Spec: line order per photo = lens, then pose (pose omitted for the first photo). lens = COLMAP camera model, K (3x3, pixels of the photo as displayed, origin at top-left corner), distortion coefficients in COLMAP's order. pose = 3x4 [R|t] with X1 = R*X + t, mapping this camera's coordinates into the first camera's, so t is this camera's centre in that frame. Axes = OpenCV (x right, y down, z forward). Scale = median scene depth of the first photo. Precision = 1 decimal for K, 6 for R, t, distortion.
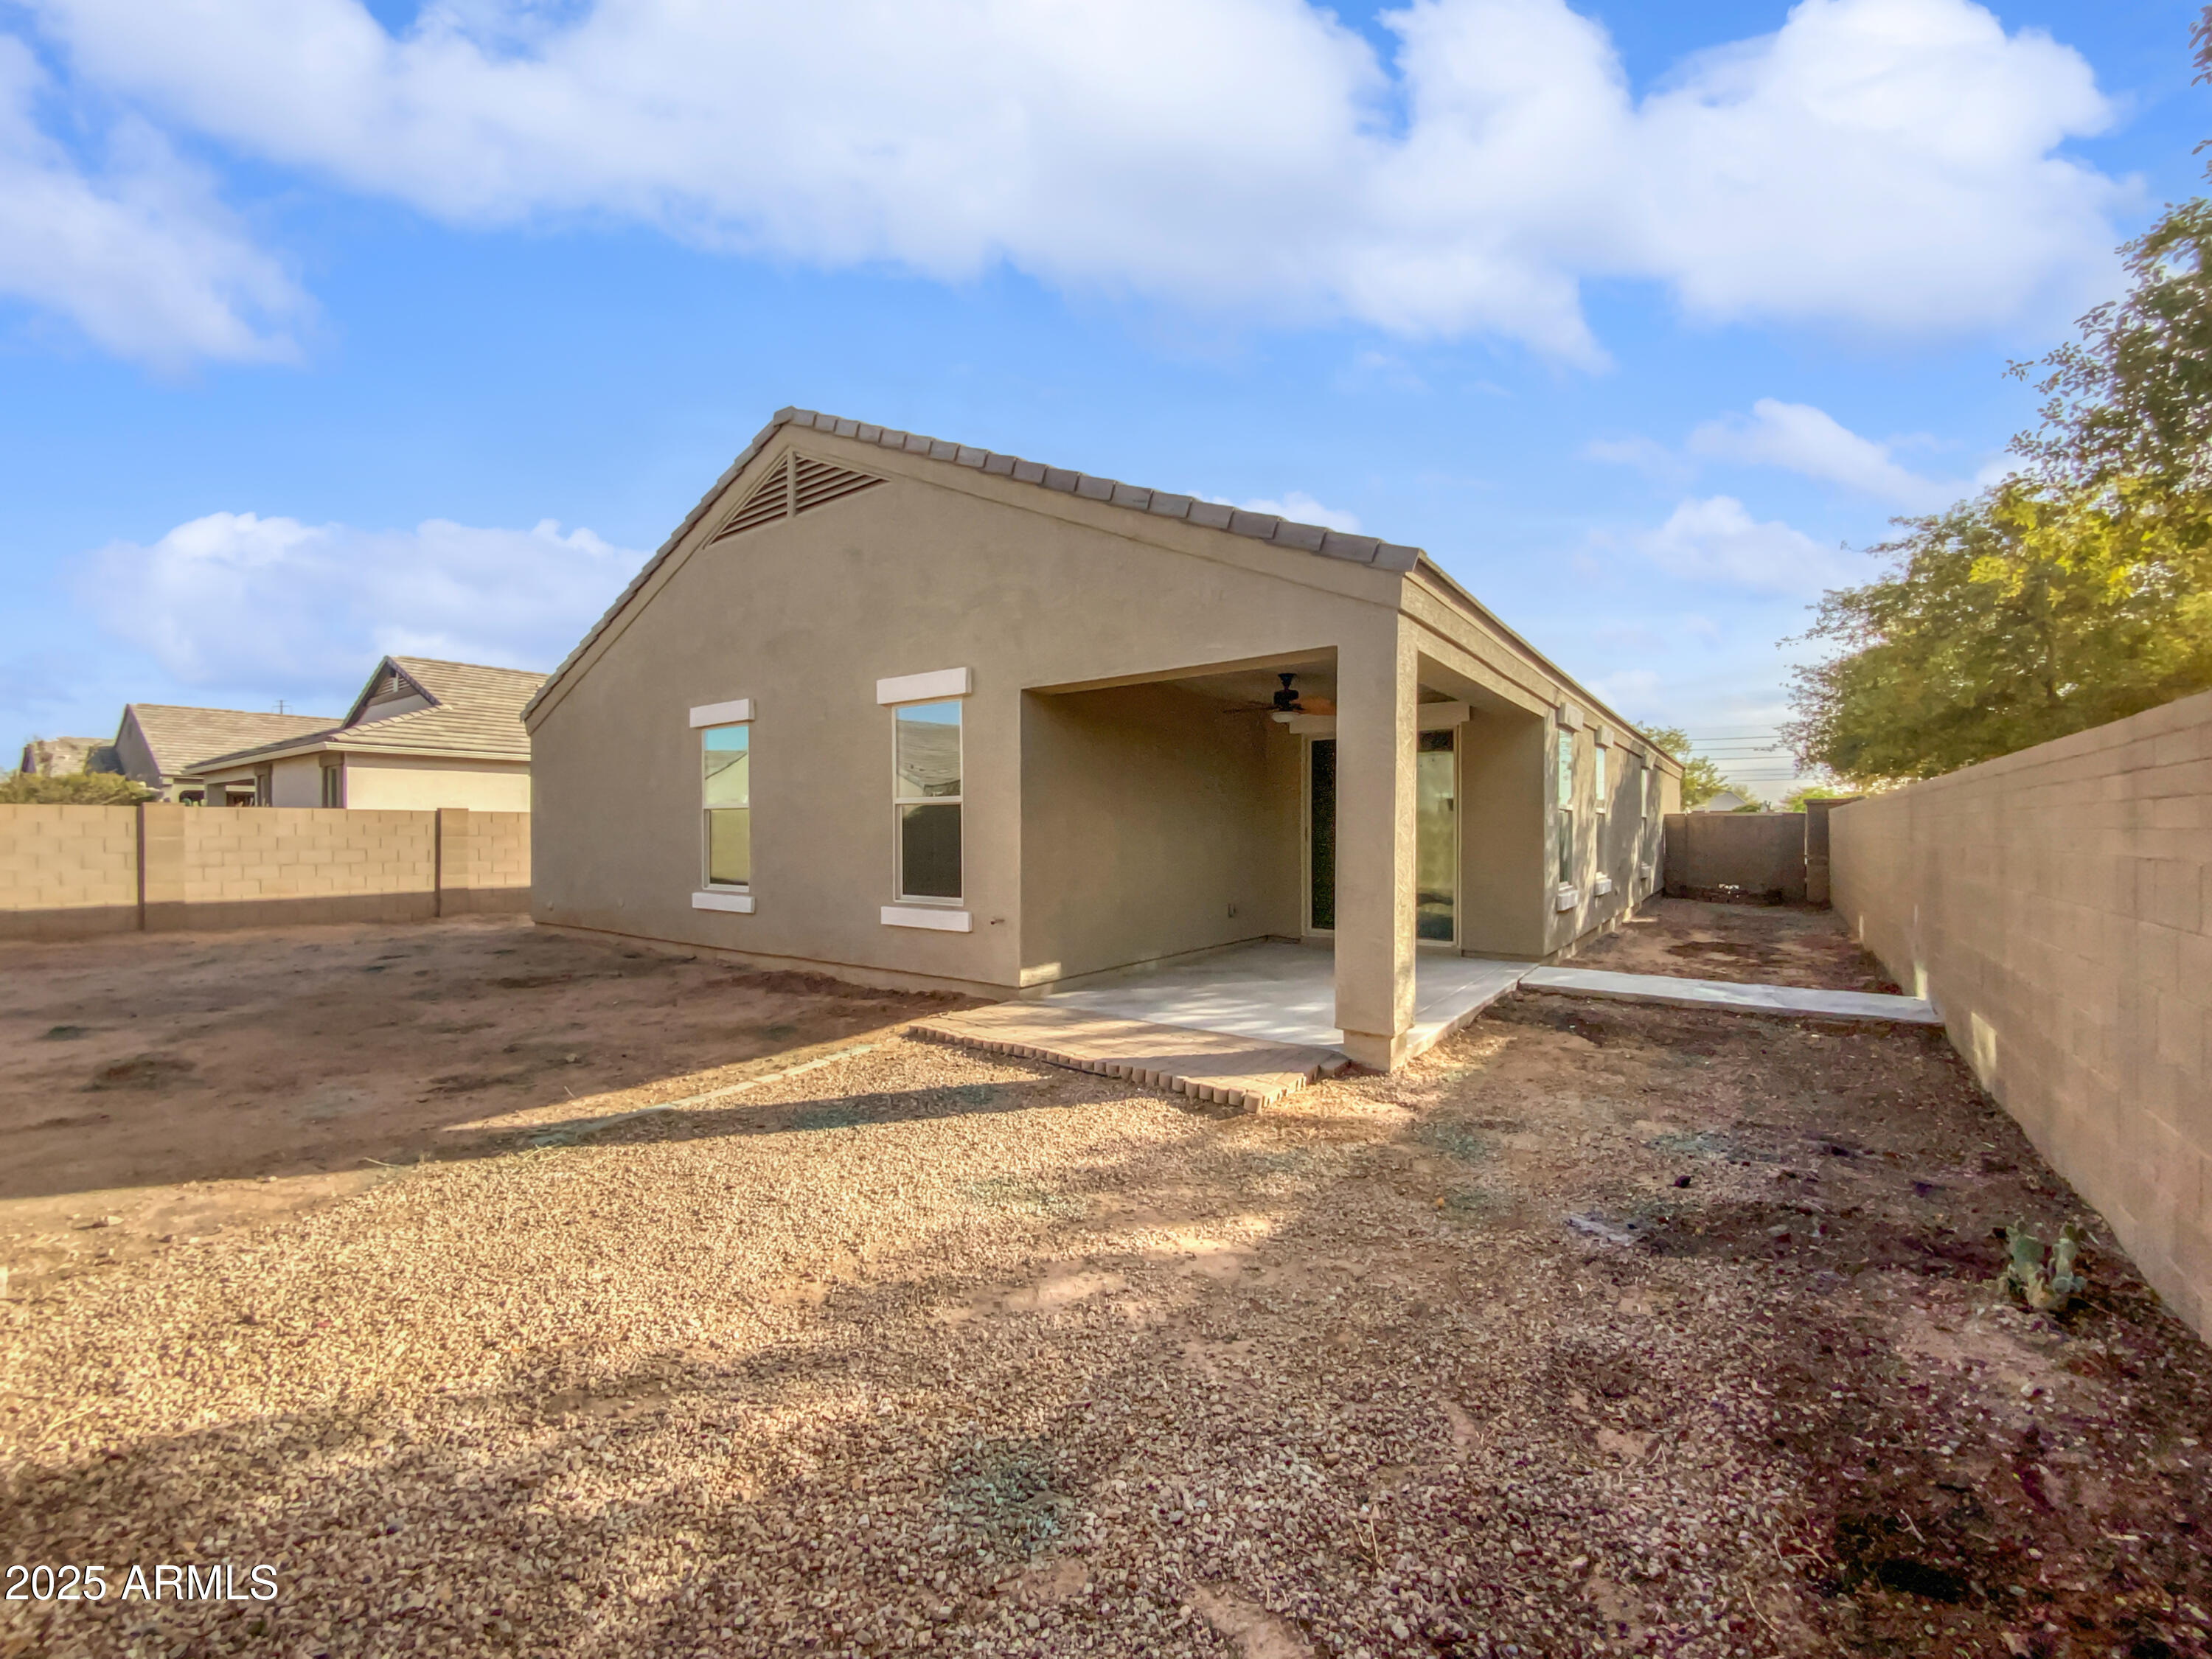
lens RADIAL K [[886.4, 0, 1100.9], [0, 886.4, 847.1], [0, 0, 1]] dist [0.005739, 0.000328]
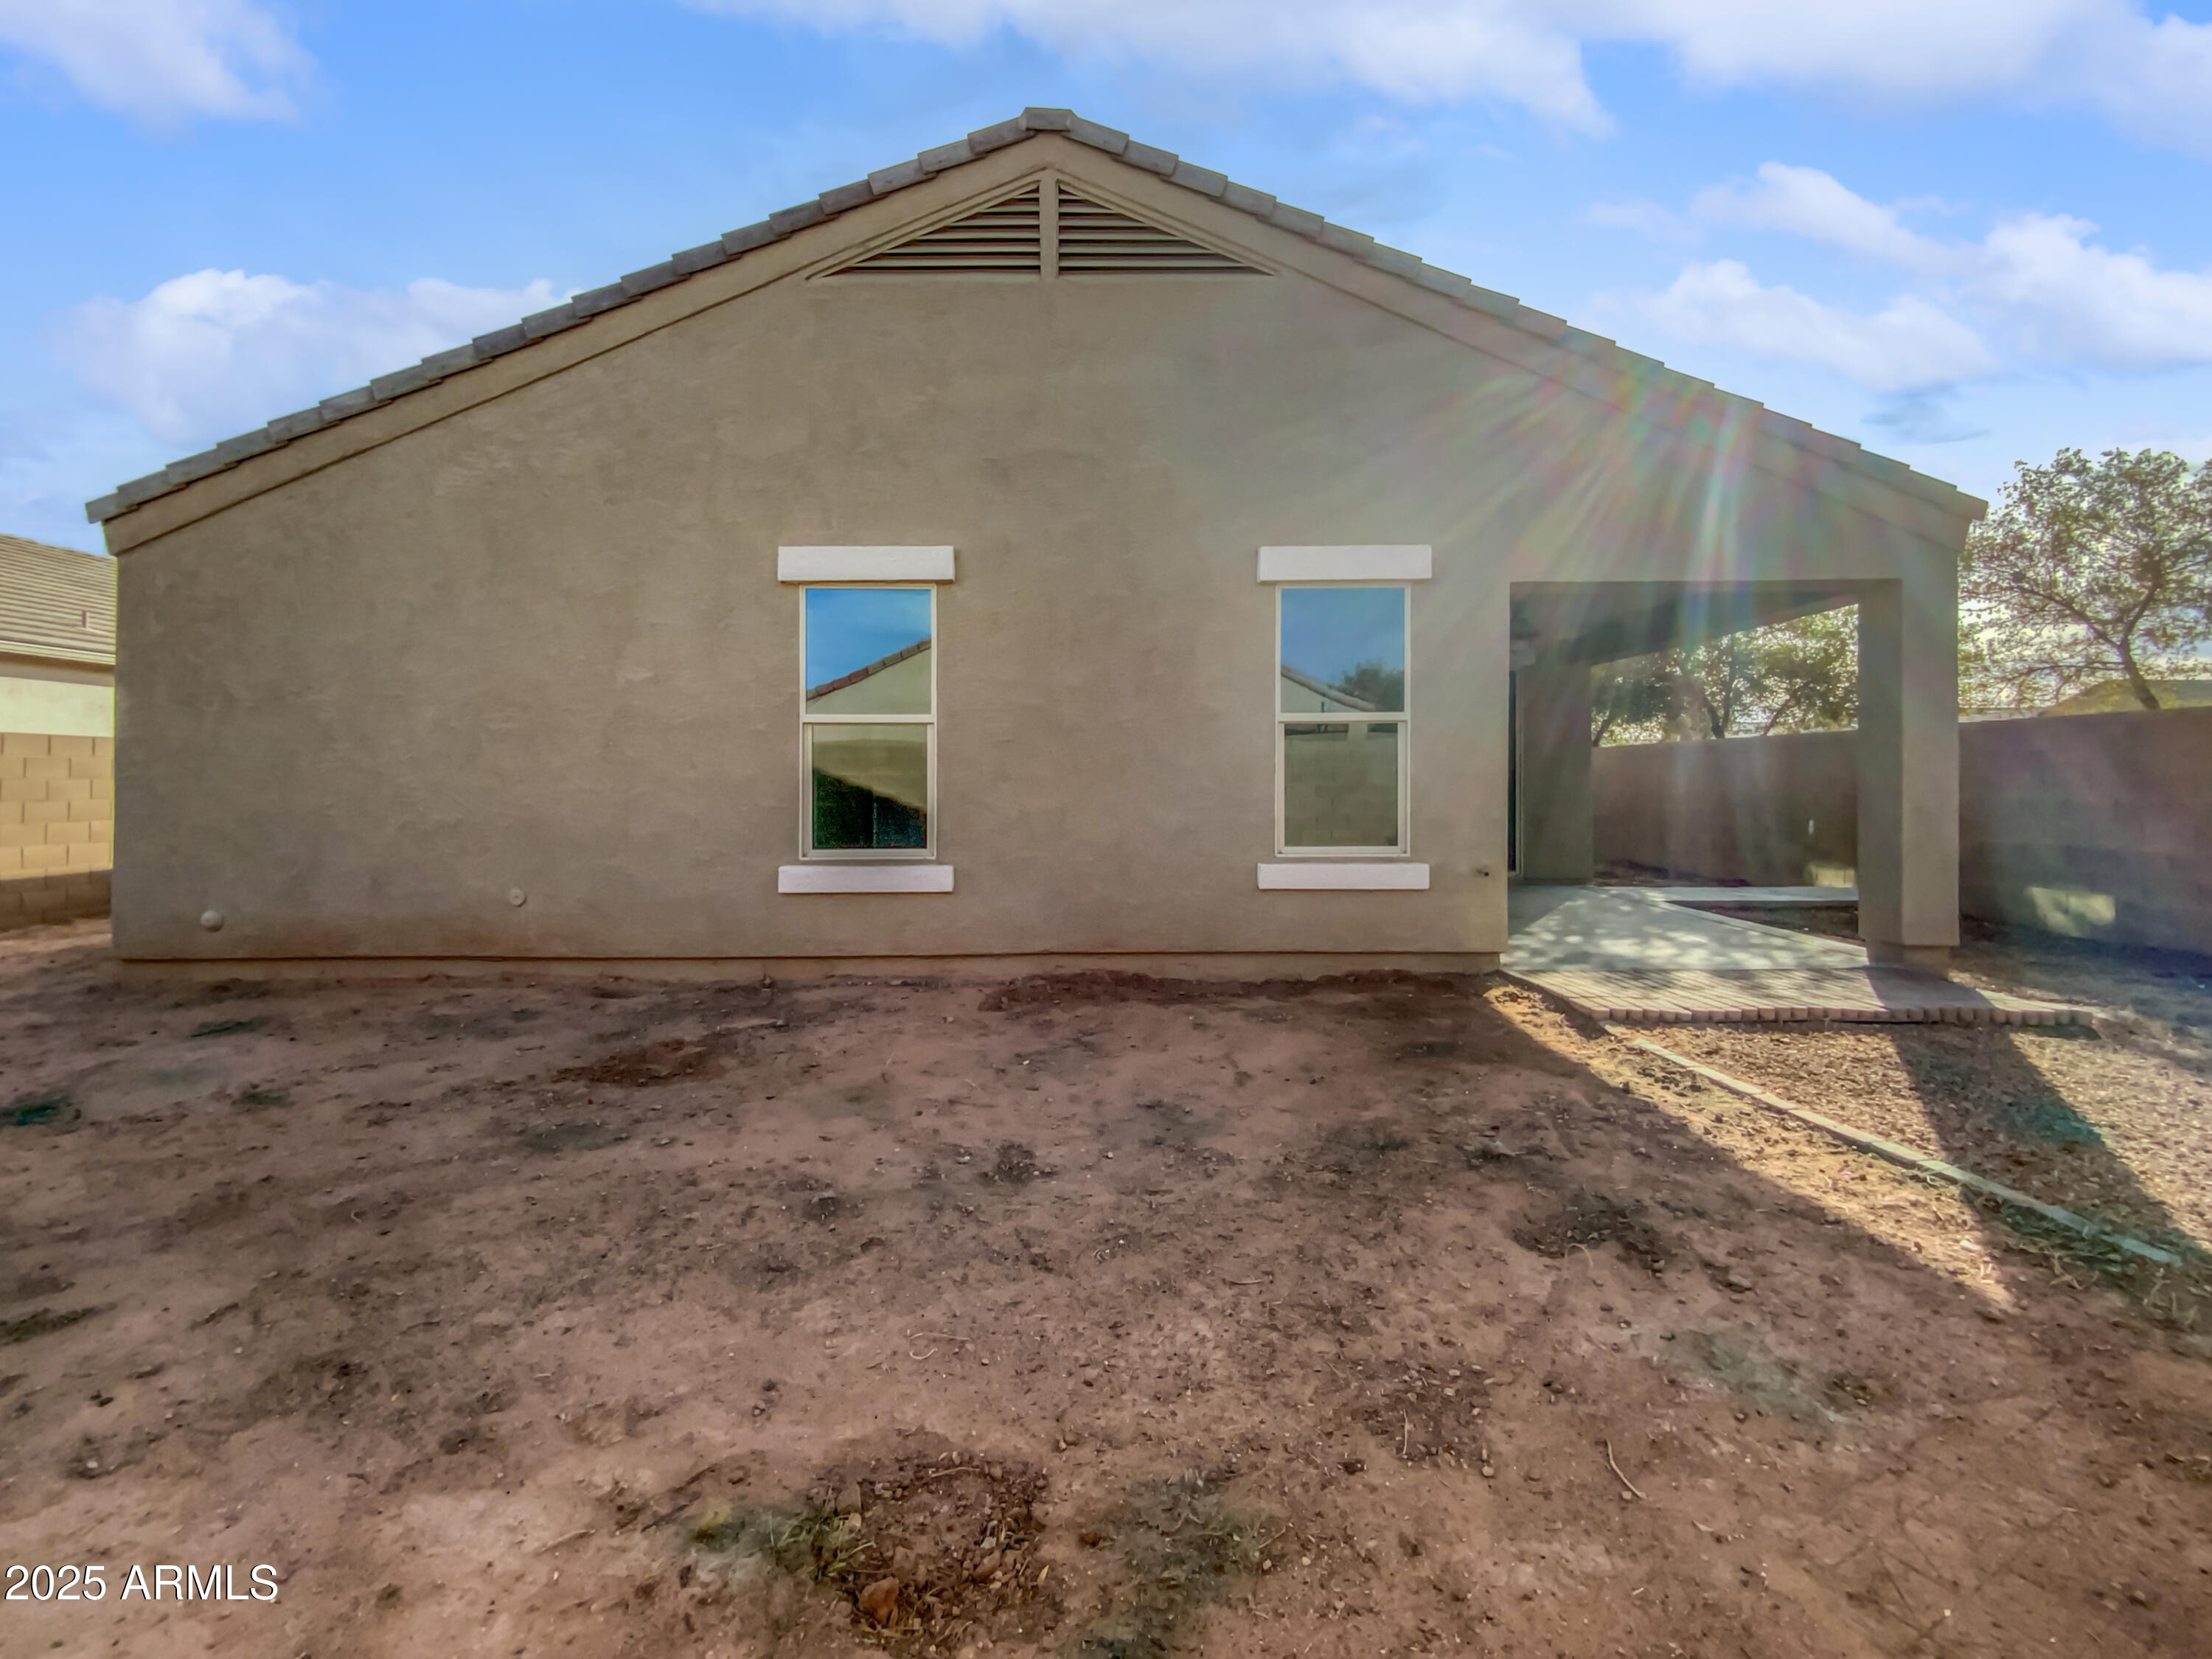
lens RADIAL K [[917.2, 0, 1099.8], [0, 917.2, 794.3], [0, 0, 1]] dist [0.002497, -0.008312]
pose [[0.809370, -0.003550, 0.587288, -0.875870], [0.005201, 0.999986, -0.001123, 0.012795], [-0.587276, 0.003964, 0.809377, 0.528691]]
